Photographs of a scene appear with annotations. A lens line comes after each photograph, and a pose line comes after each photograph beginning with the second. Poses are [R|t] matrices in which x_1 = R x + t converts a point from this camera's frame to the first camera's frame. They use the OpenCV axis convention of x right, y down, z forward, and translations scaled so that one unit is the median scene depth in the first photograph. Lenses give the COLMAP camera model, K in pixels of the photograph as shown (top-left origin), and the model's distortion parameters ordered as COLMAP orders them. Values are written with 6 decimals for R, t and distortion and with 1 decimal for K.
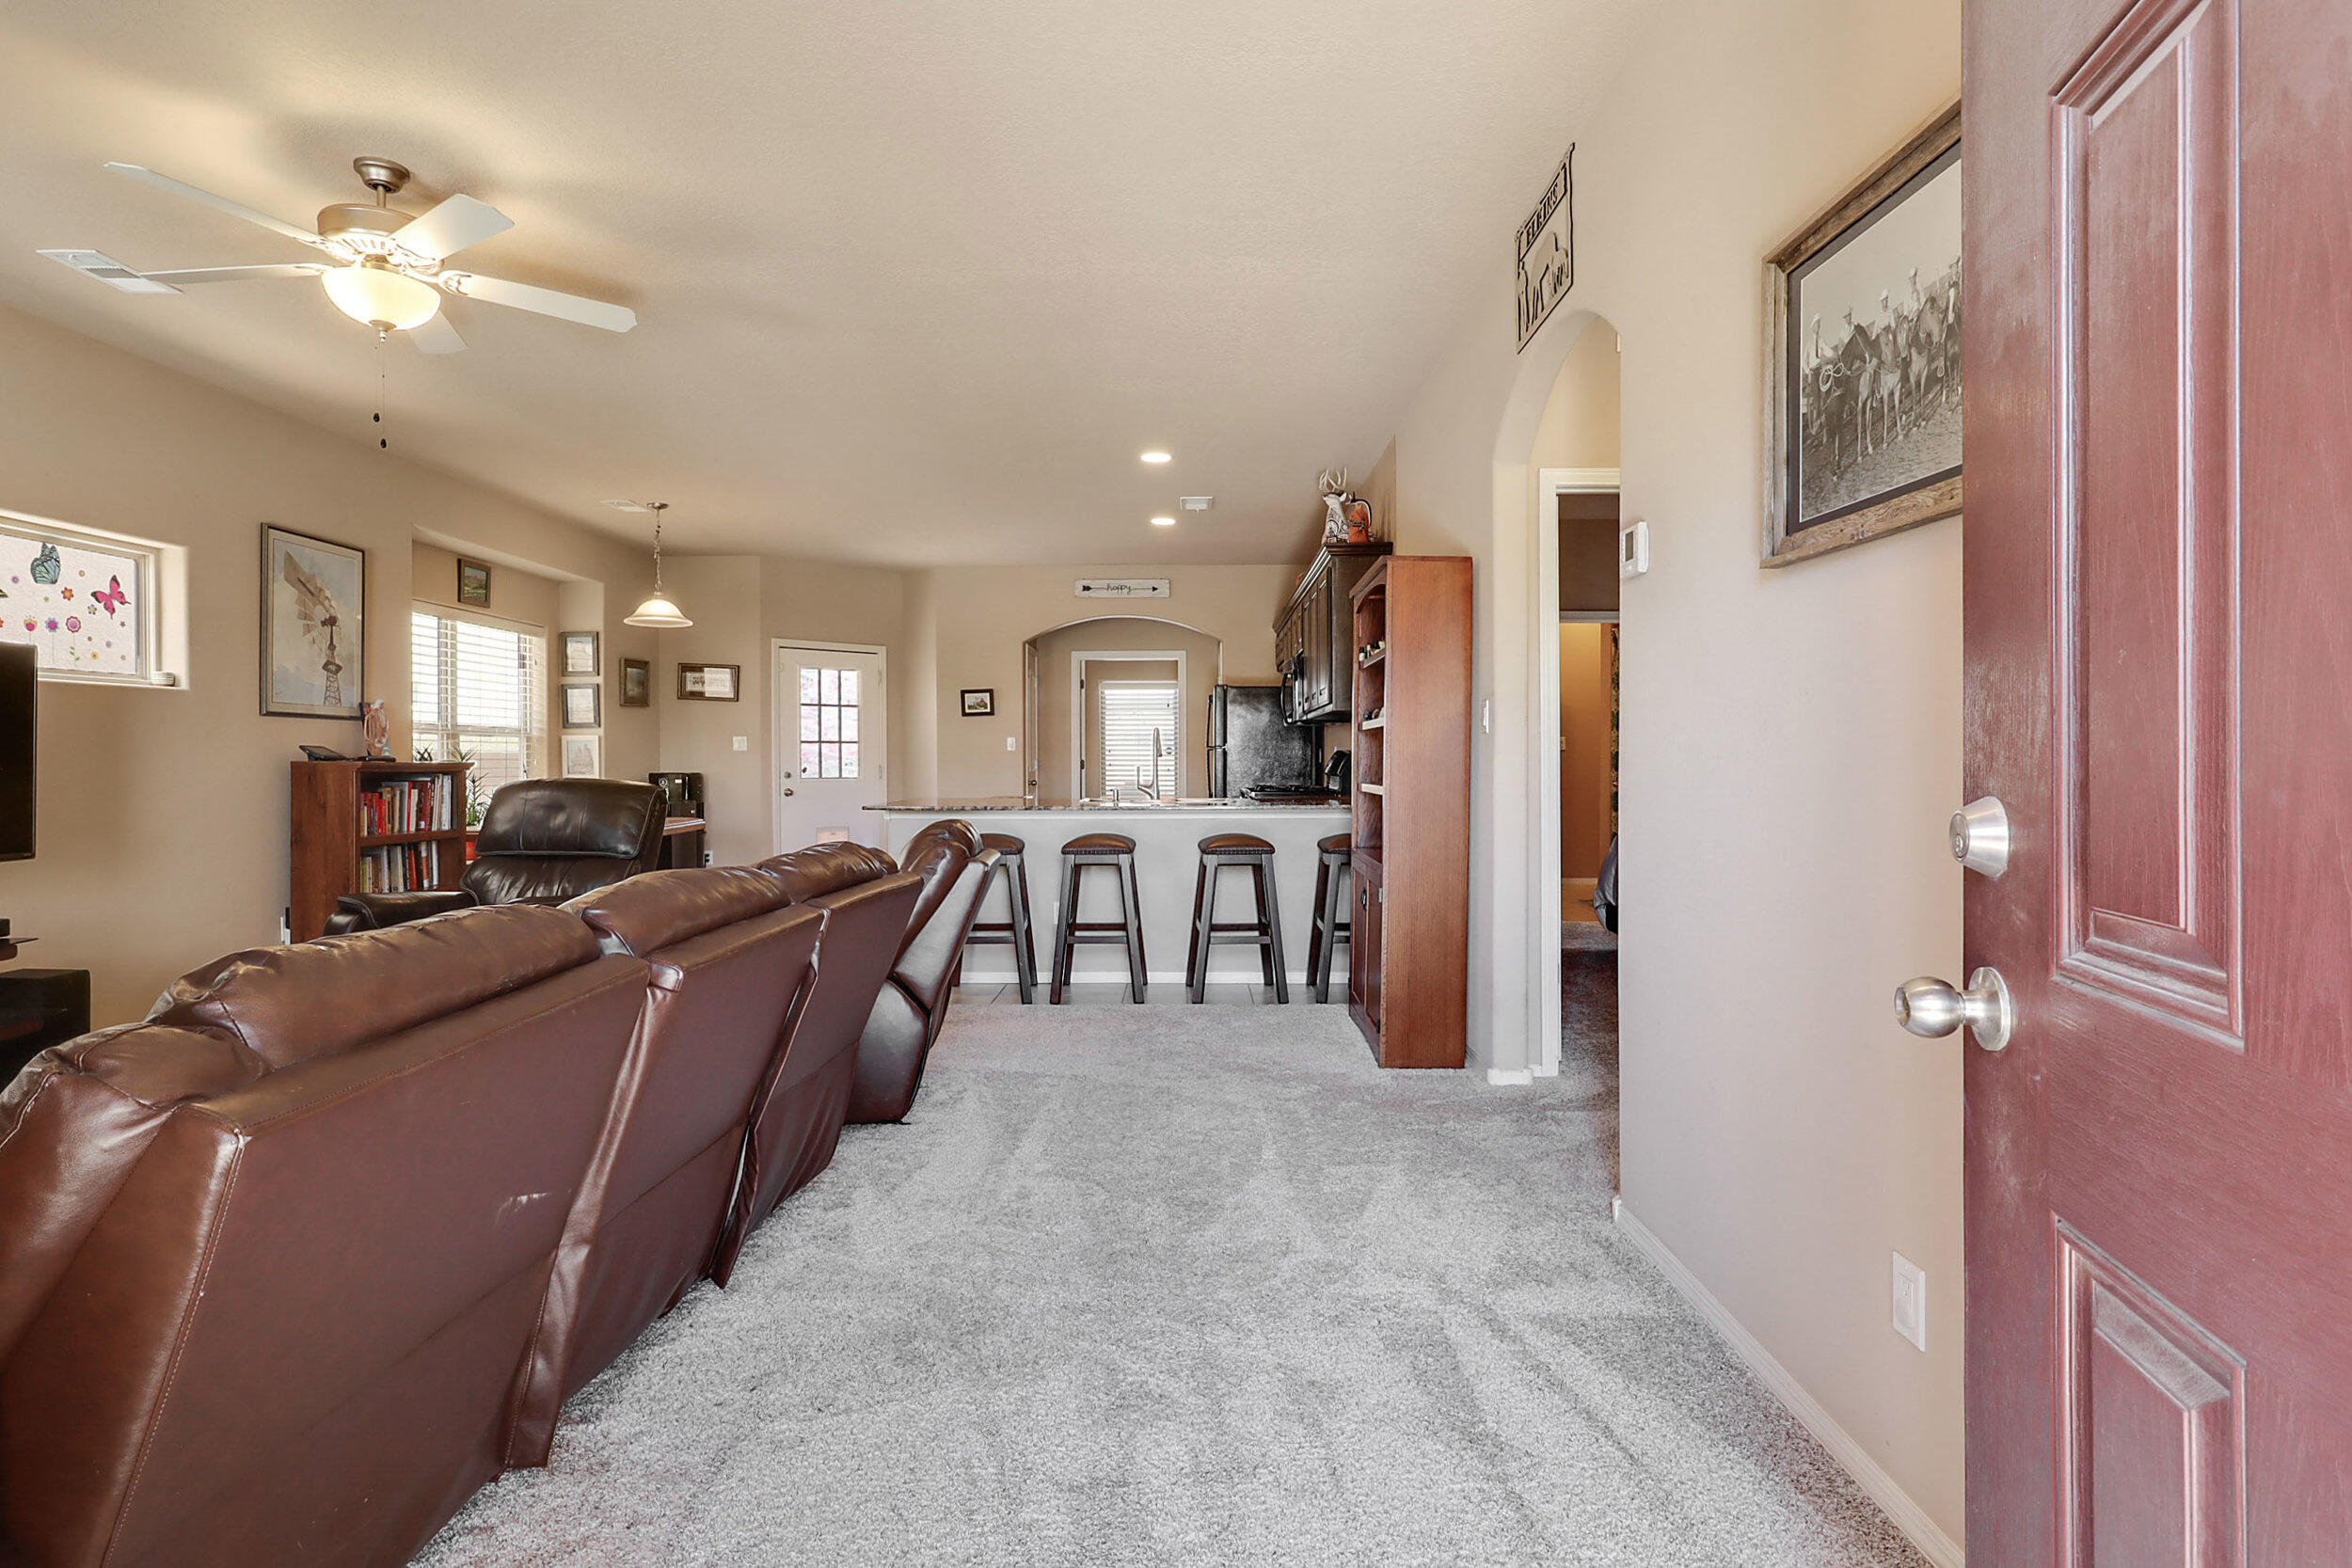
lens RADIAL K [[1170.4, 0, 1145.4], [0, 1170.4, 761.7], [0, 0, 1]] dist [-0.020235, -0.000300]
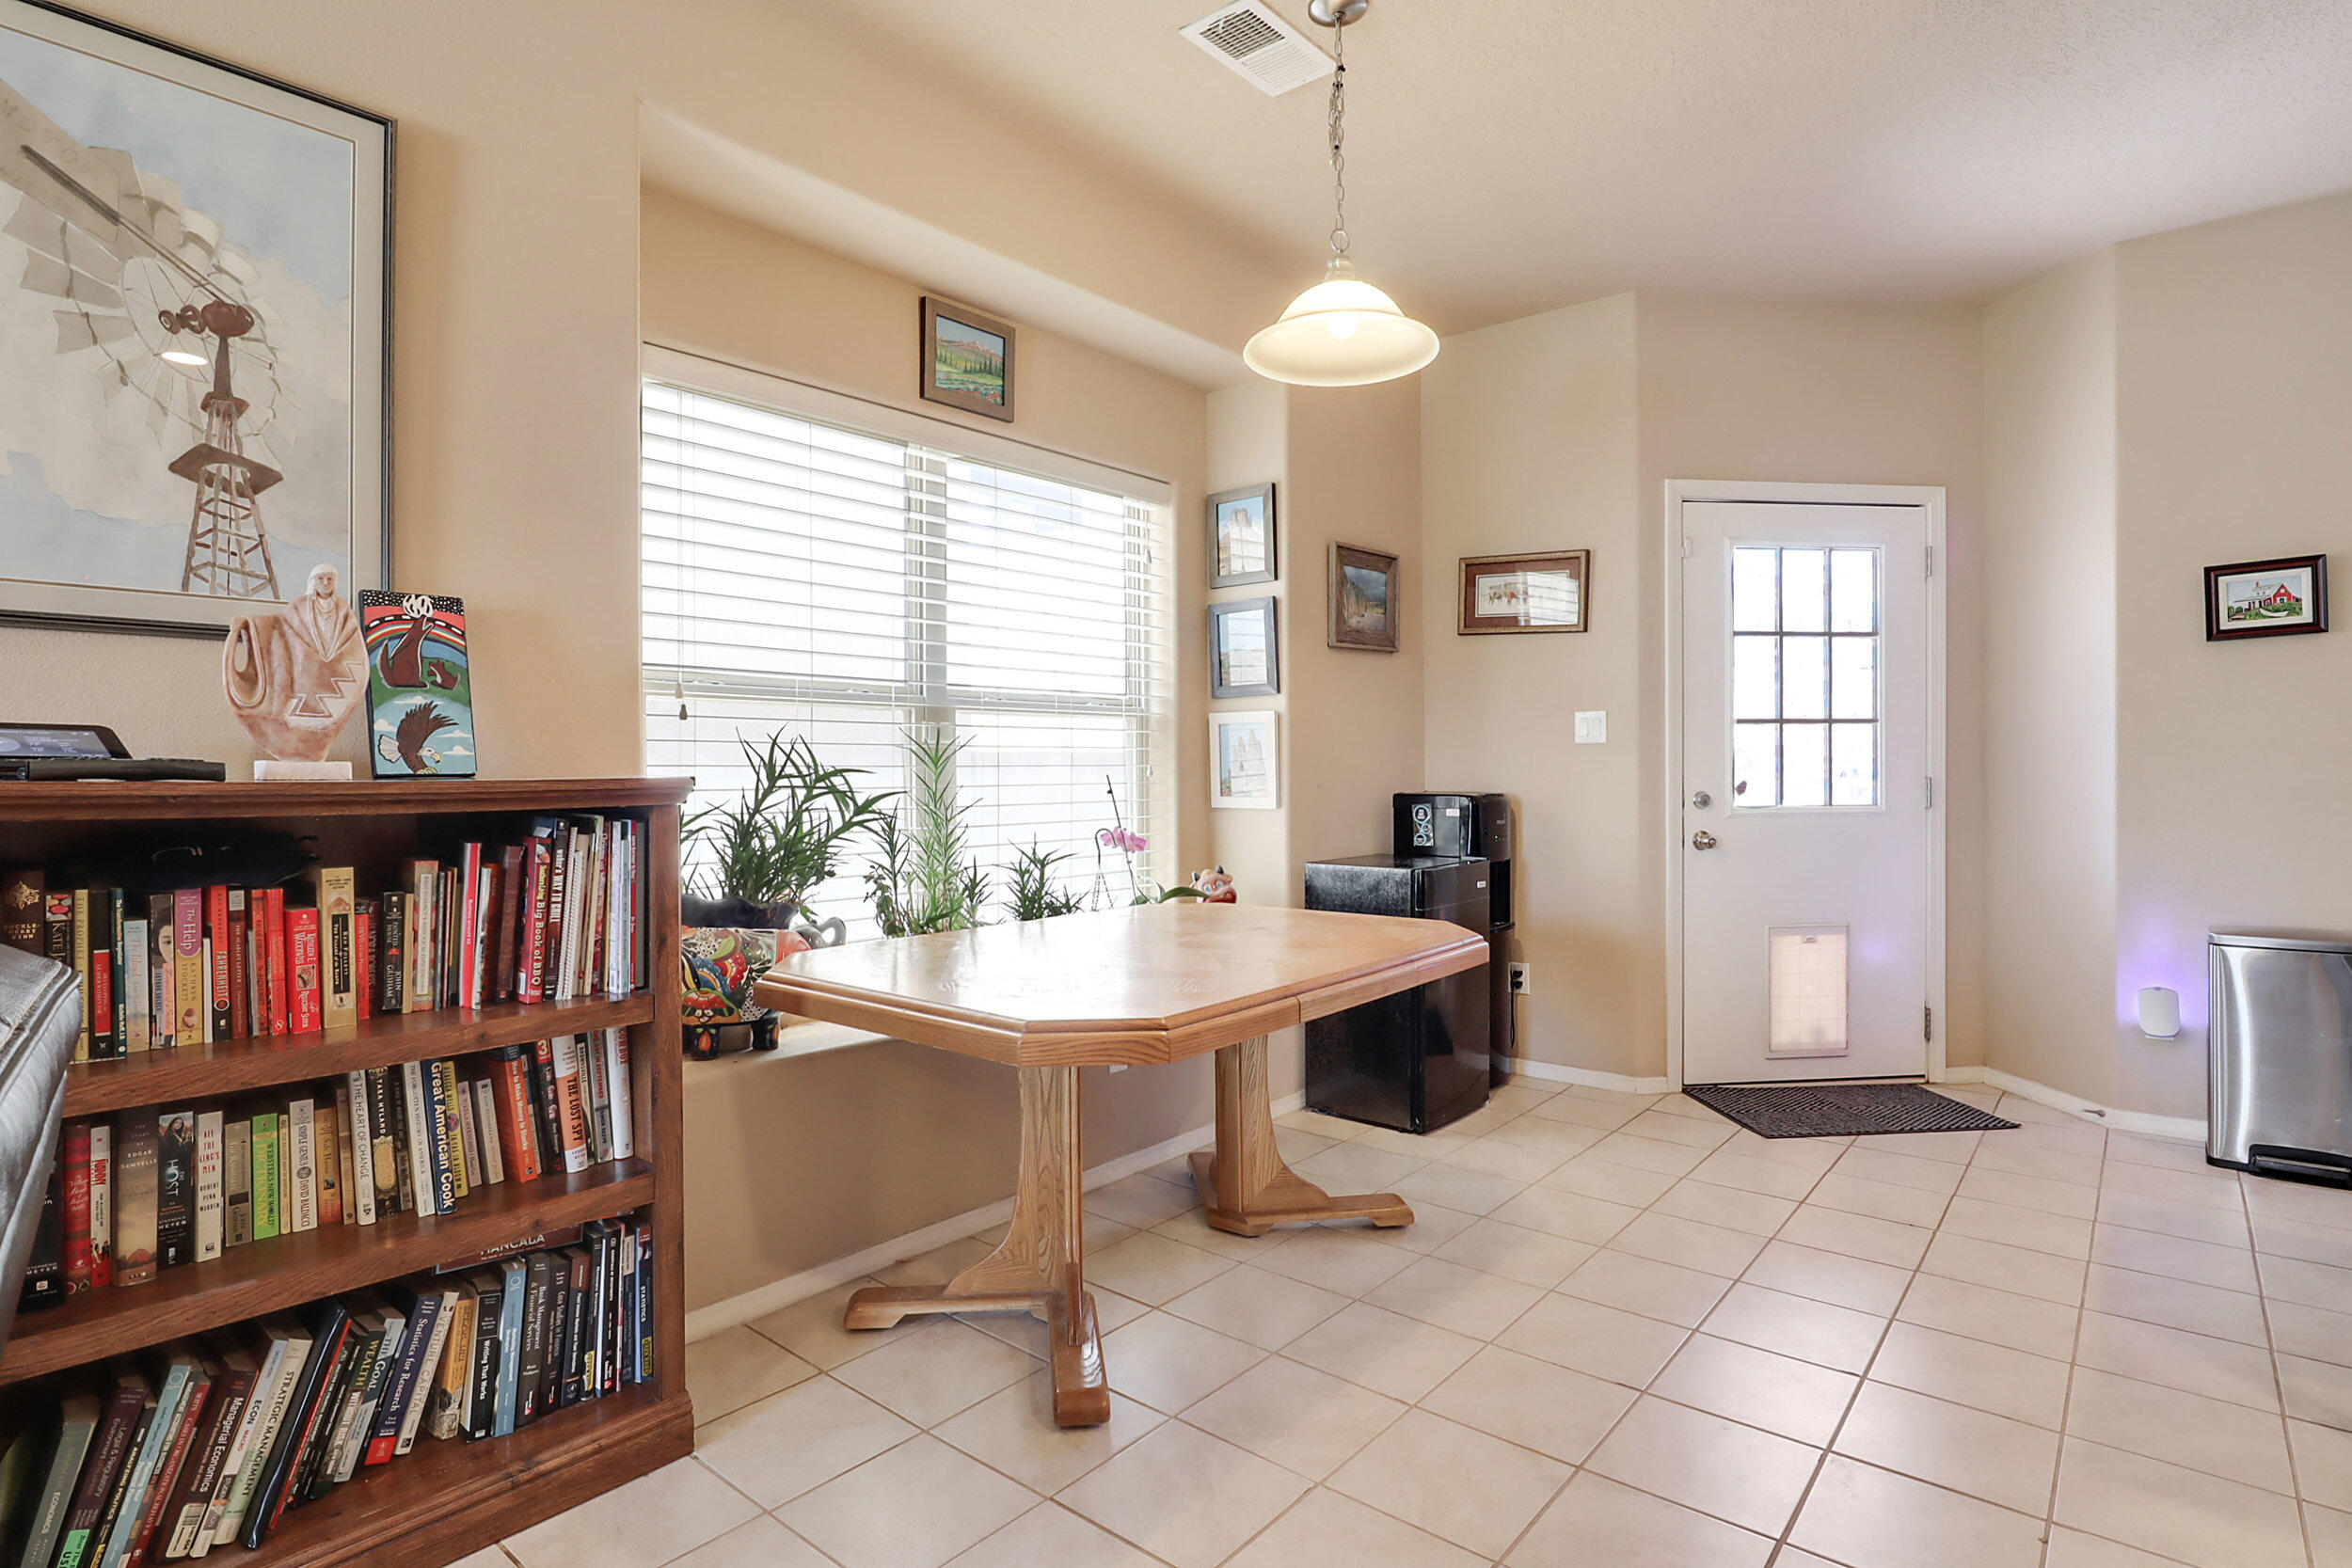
lens RADIAL K [[1202.1, 0, 1171.4], [0, 1202.1, 776.3], [0, 0, 1]] dist [-0.028755, 0.001083]
pose [[0.779273, 0.004425, -0.626669, -0.231726], [0.002385, 0.999947, 0.010026, -0.002438], [0.626680, -0.009307, 0.779221, 0.679706]]
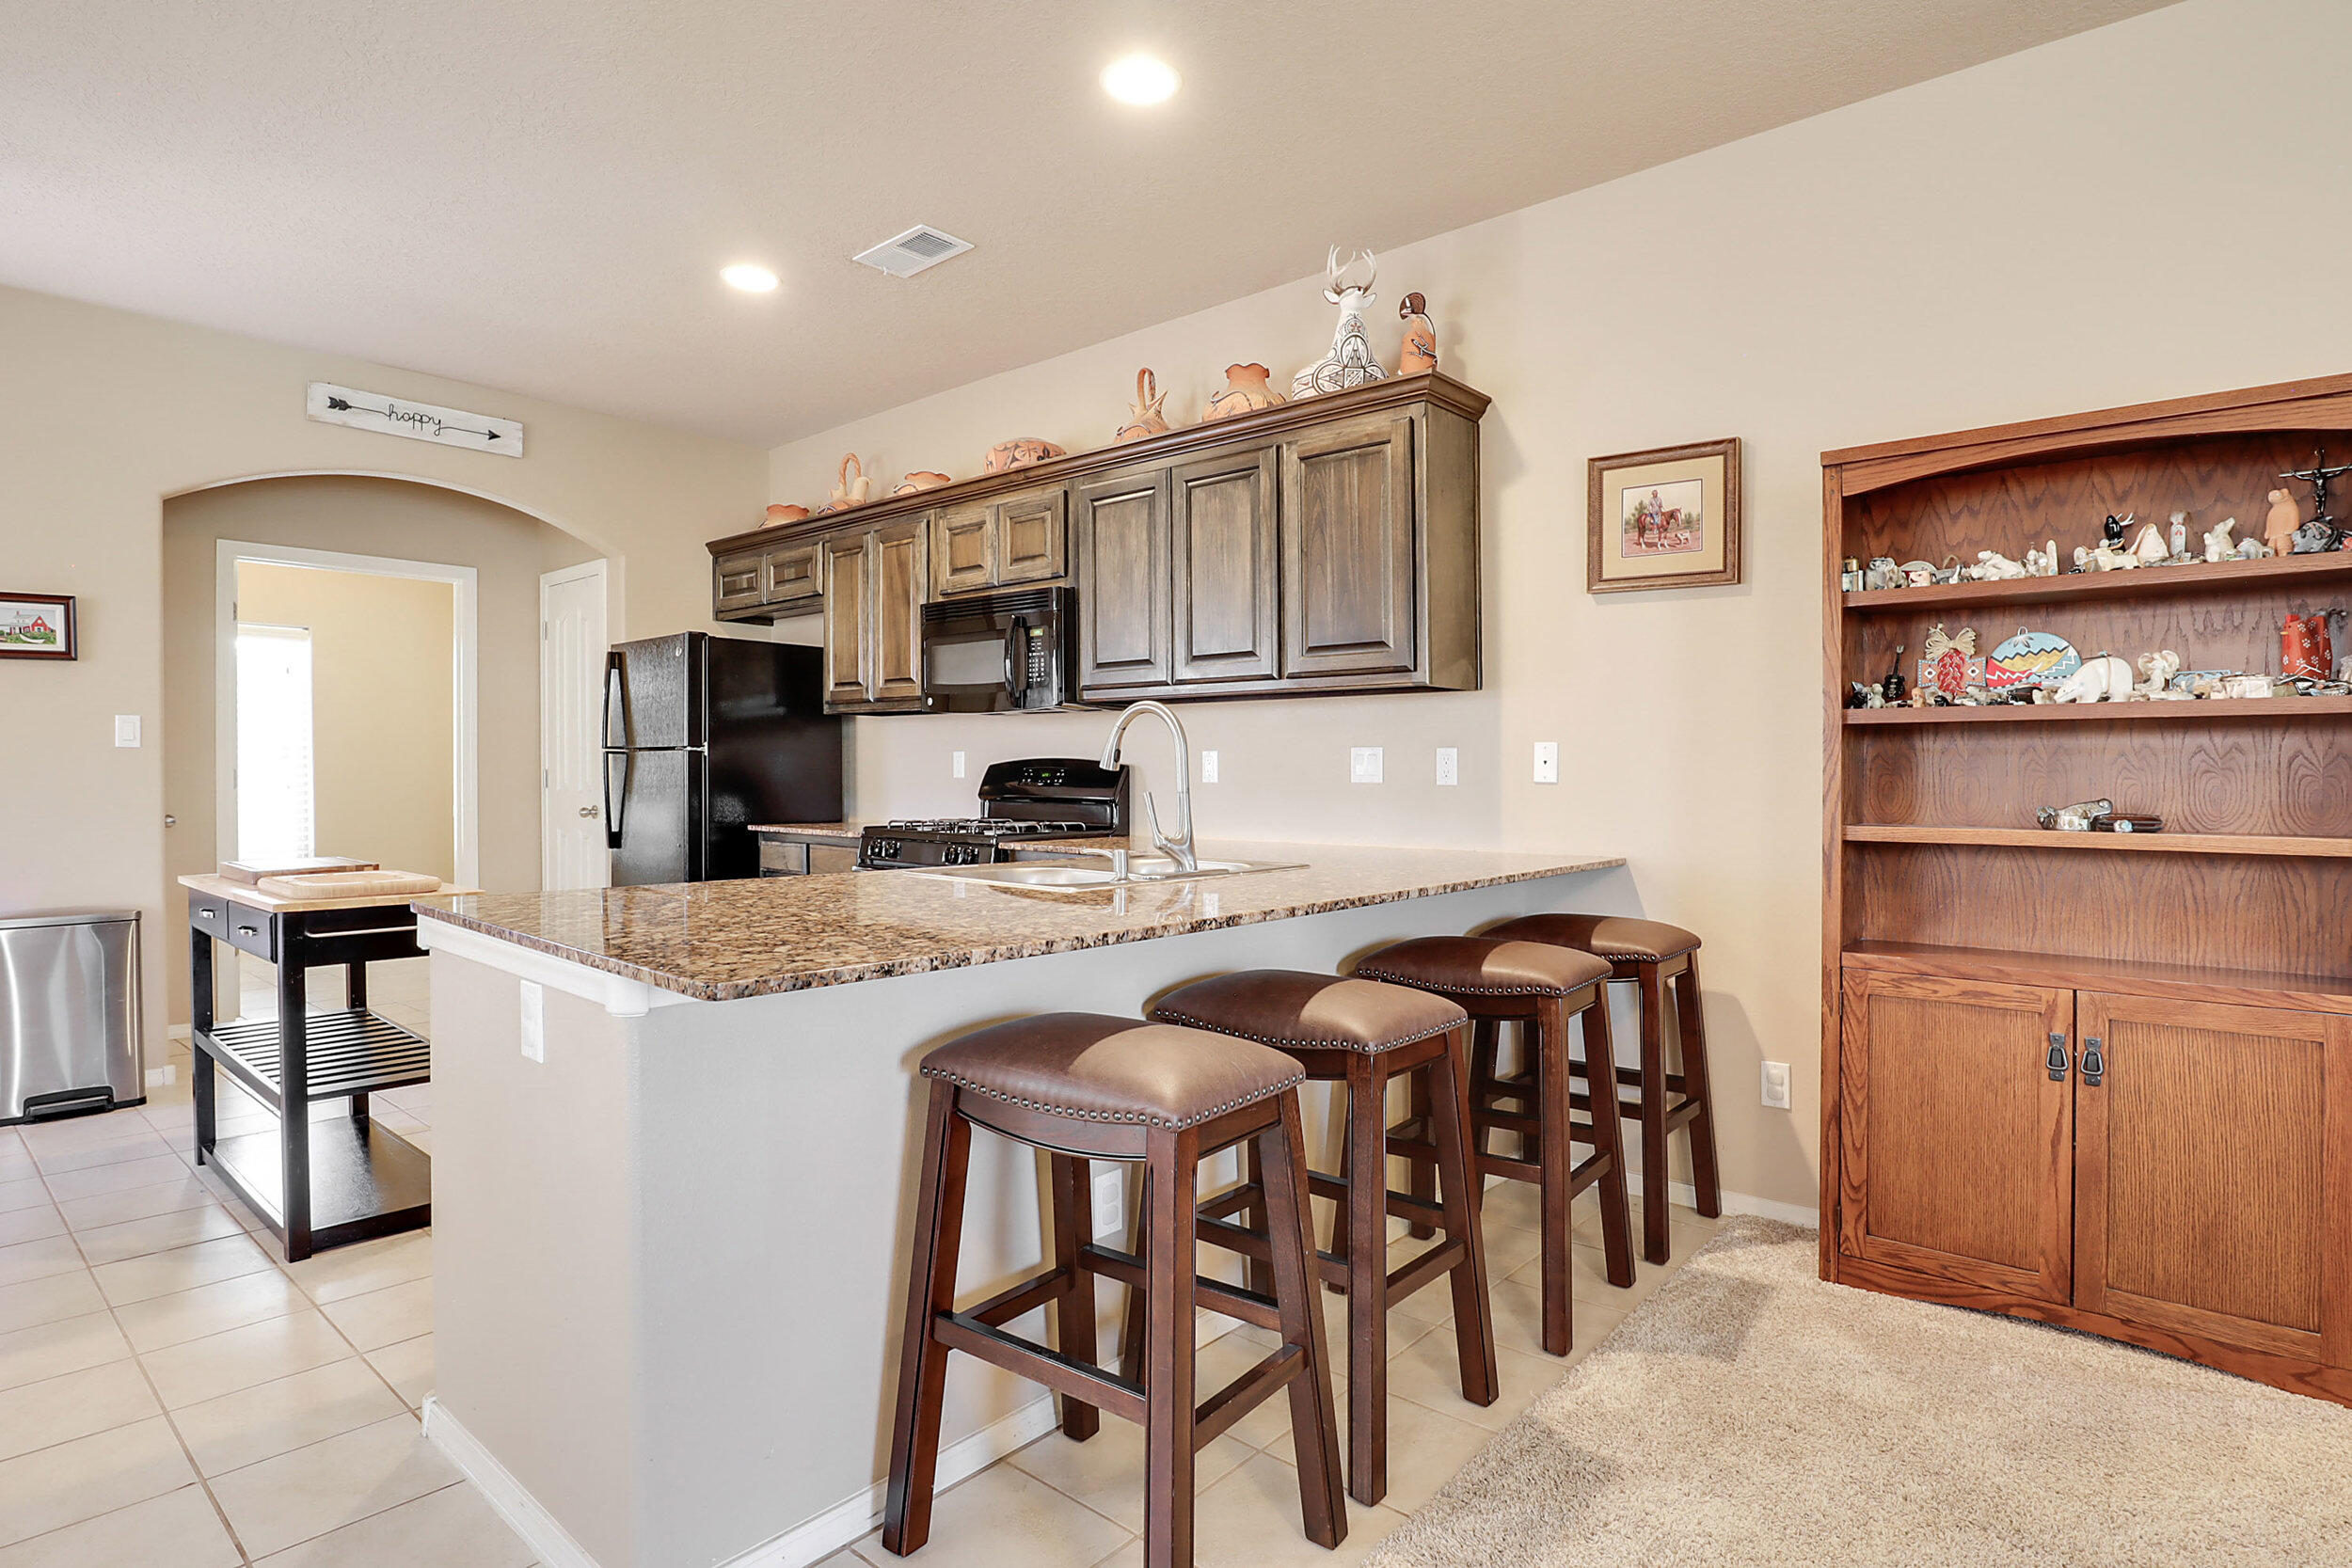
lens RADIAL K [[1192.6, 0, 1143.8], [0, 1192.6, 805.6], [0, 0, 1]] dist [-0.046506, 0.021689]
pose [[0.647433, -0.014951, 0.761976, -0.259729], [-0.005722, 0.999684, 0.024478, -0.000910], [-0.762101, -0.020208, 0.647143, 0.578950]]
